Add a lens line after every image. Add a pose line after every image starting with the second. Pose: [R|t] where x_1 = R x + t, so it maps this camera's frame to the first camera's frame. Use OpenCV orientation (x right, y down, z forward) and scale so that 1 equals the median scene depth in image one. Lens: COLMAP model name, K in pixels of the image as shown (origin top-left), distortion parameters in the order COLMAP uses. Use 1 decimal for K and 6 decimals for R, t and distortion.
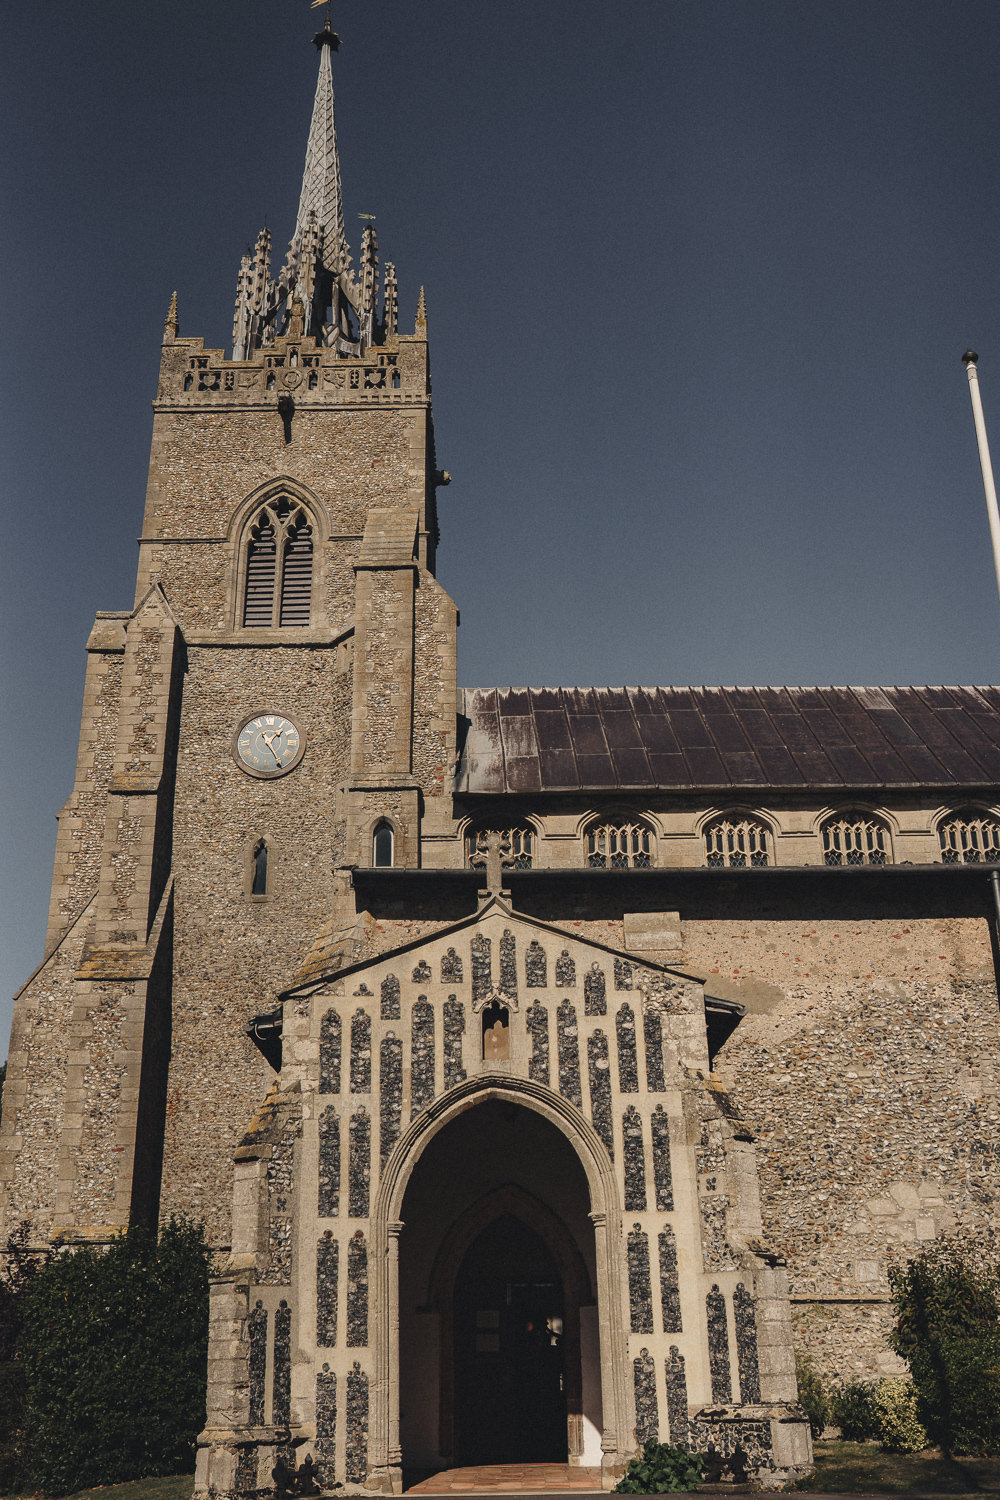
lens RADIAL K [[1558.0, 0, 500.0], [0, 1558.0, 750.0], [0, 0, 1]] dist [-0.037098, 0.028608]
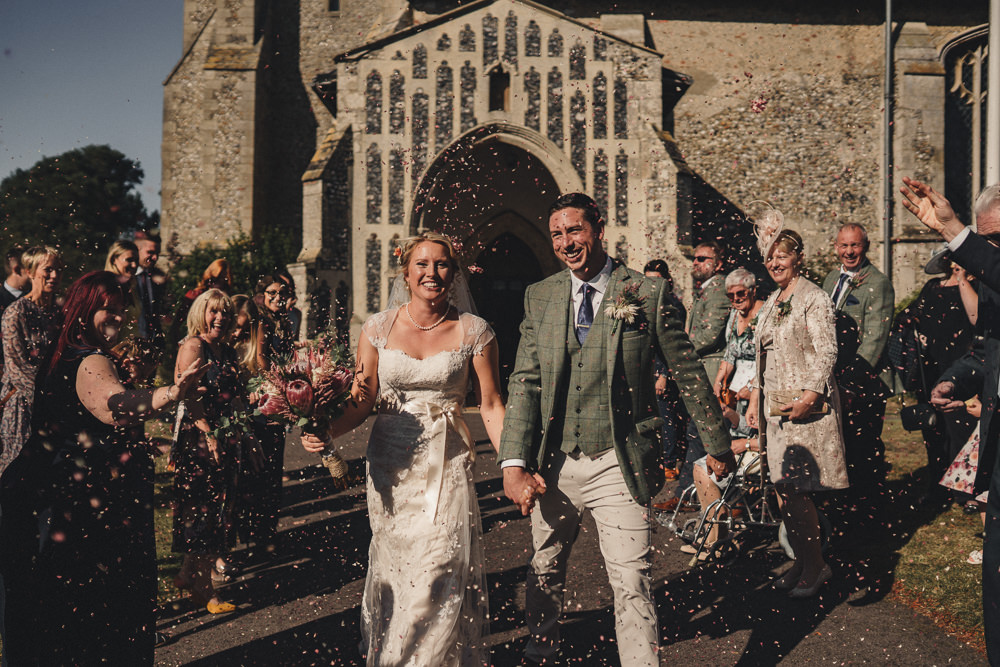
lens RADIAL K [[1038.7, 0, 469.8], [0, 1038.7, 332.9], [0, 0, 1]] dist [-0.037098, 0.028608]
pose [[0.999095, 0.027193, -0.032698, 0.005719], [-0.013467, 0.931591, 0.363260, 0.054540], [0.040339, -0.362491, 0.931114, 0.112813]]
